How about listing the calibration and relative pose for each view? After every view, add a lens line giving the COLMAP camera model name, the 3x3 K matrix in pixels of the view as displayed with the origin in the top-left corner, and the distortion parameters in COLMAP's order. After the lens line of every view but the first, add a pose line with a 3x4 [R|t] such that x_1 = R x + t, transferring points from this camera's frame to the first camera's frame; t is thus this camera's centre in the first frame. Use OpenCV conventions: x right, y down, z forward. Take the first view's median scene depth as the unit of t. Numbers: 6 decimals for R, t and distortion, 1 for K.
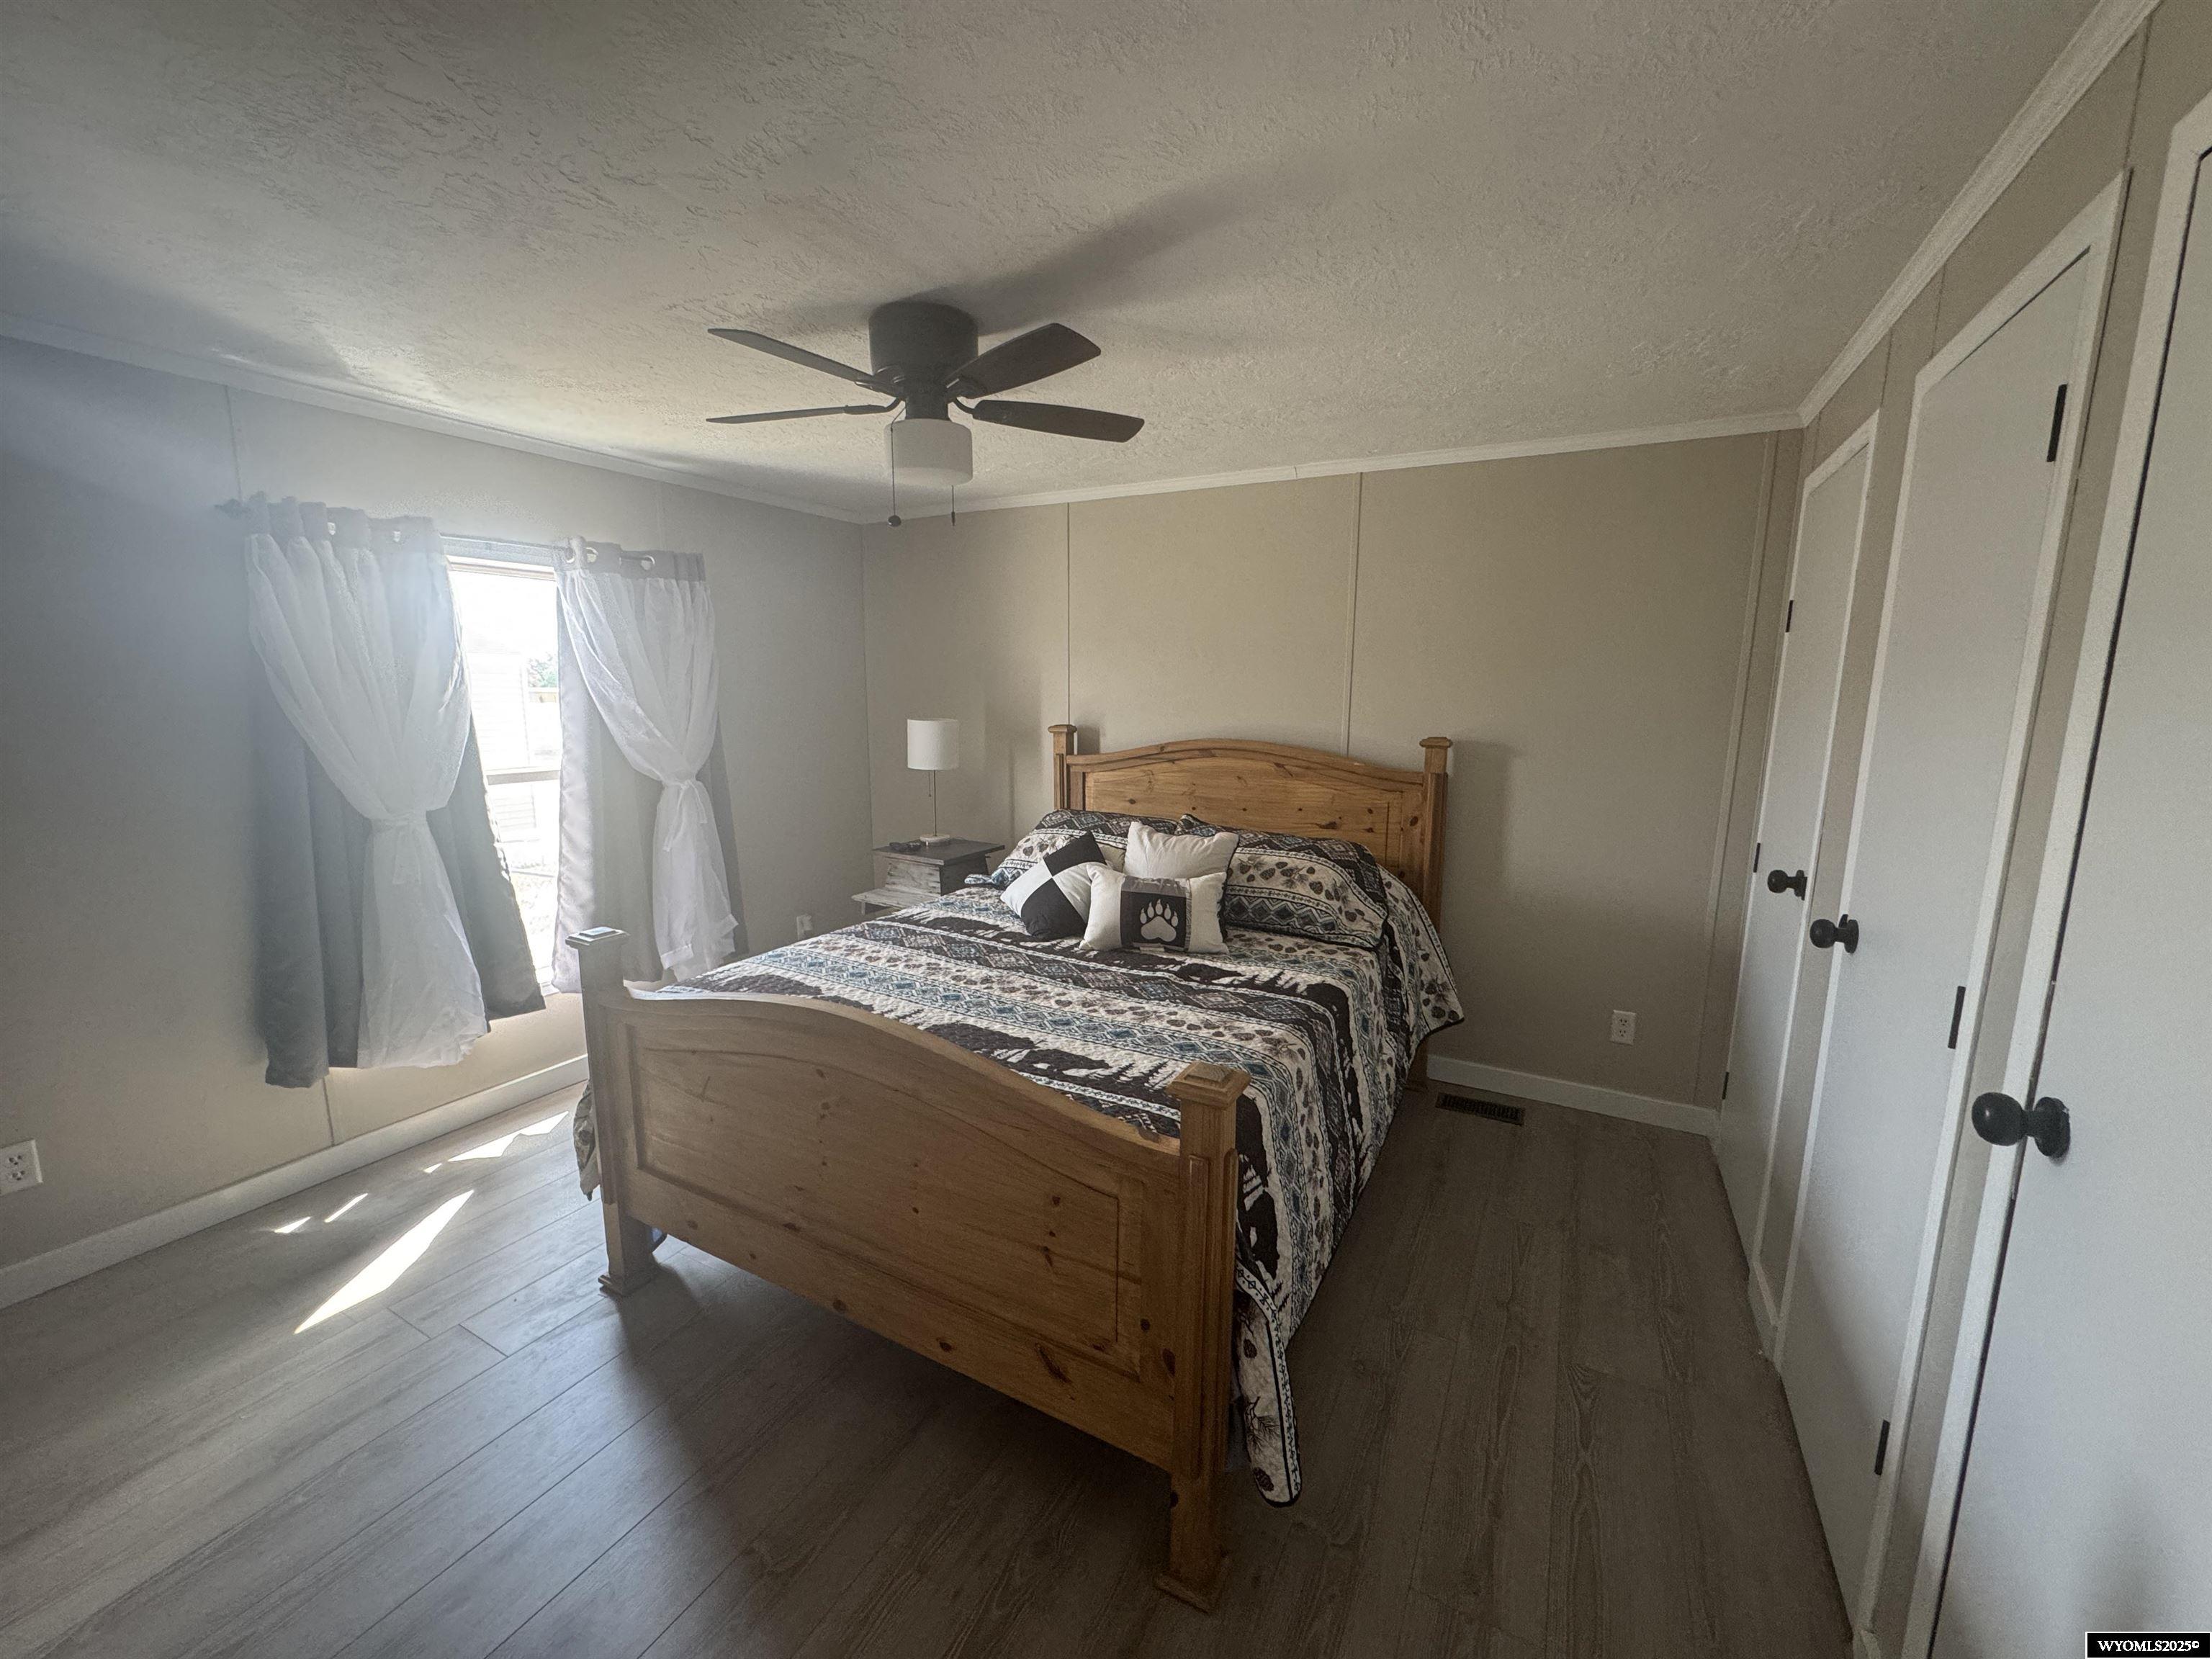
lens RADIAL K [[871.2, 0, 1107.8], [0, 871.2, 828.3], [0, 0, 1]] dist [-0.001127, -0.000145]
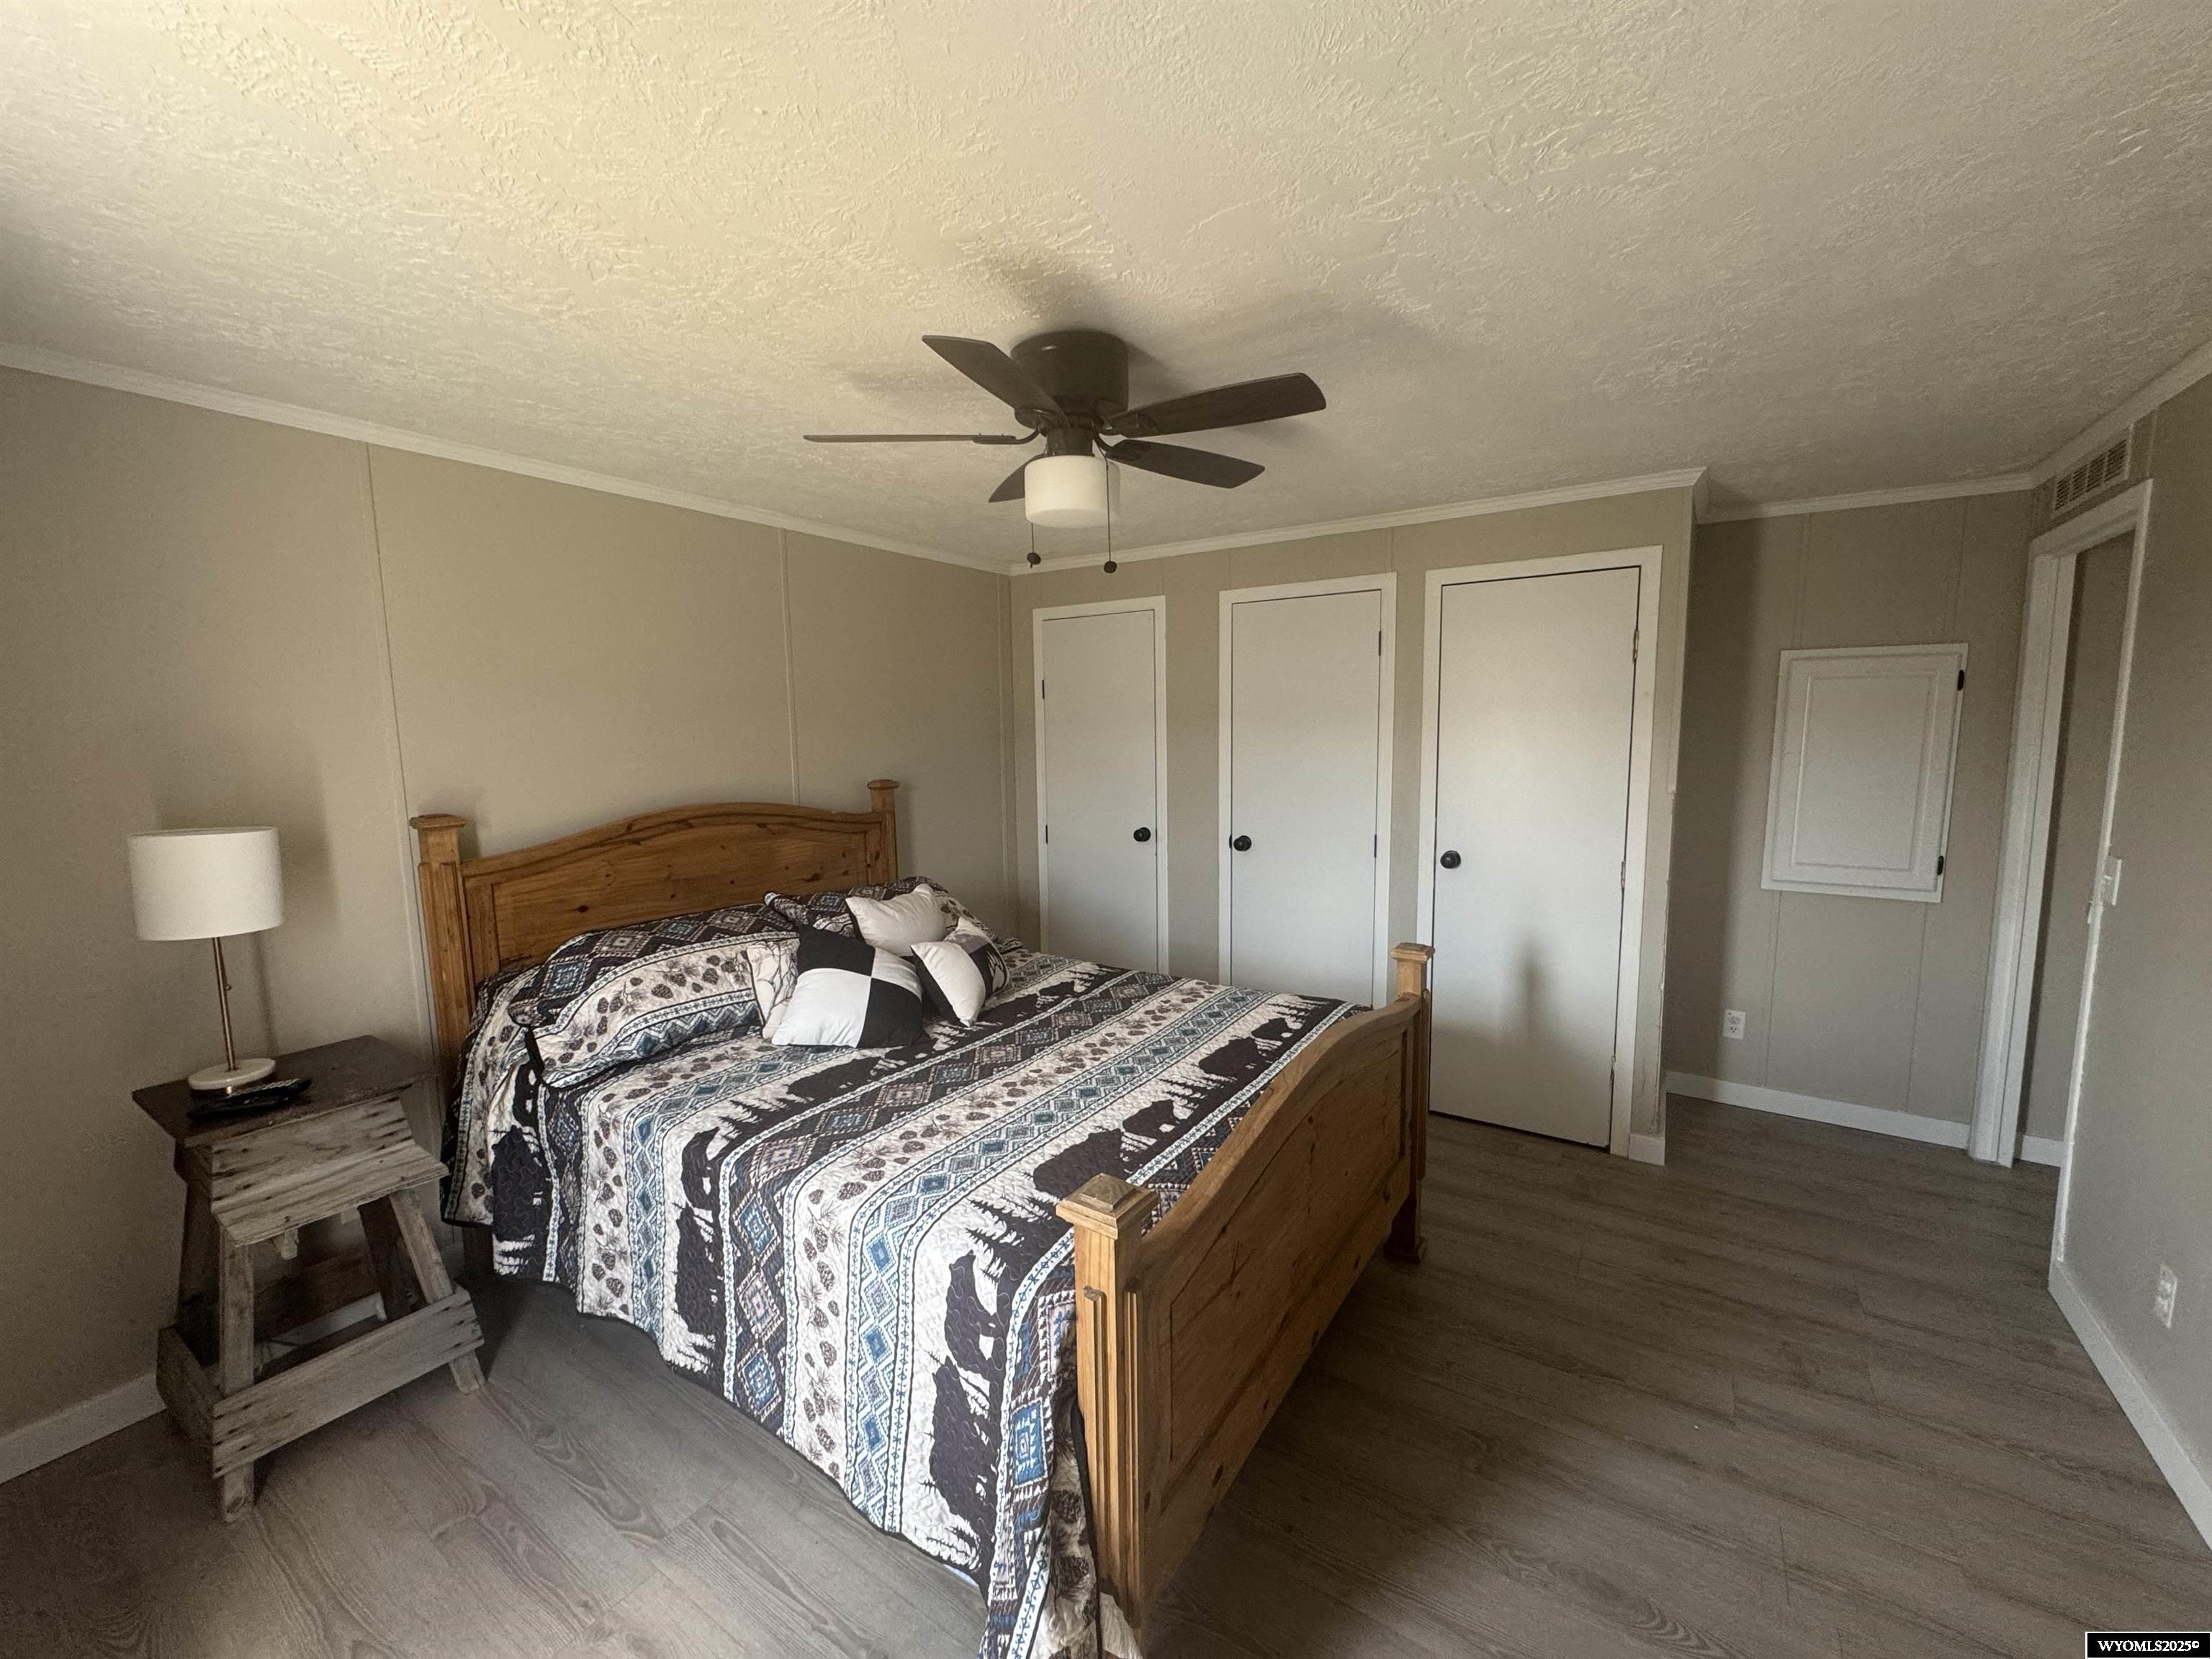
lens RADIAL K [[871.2, 0, 1098.1], [0, 871.2, 826.3], [0, 0, 1]] dist [-0.001127, -0.000145]
pose [[0.107580, -0.122688, 0.986597, -0.937553], [0.177040, 0.978860, 0.102421, -0.144342], [-0.978306, 0.163649, 0.127026, 0.753380]]
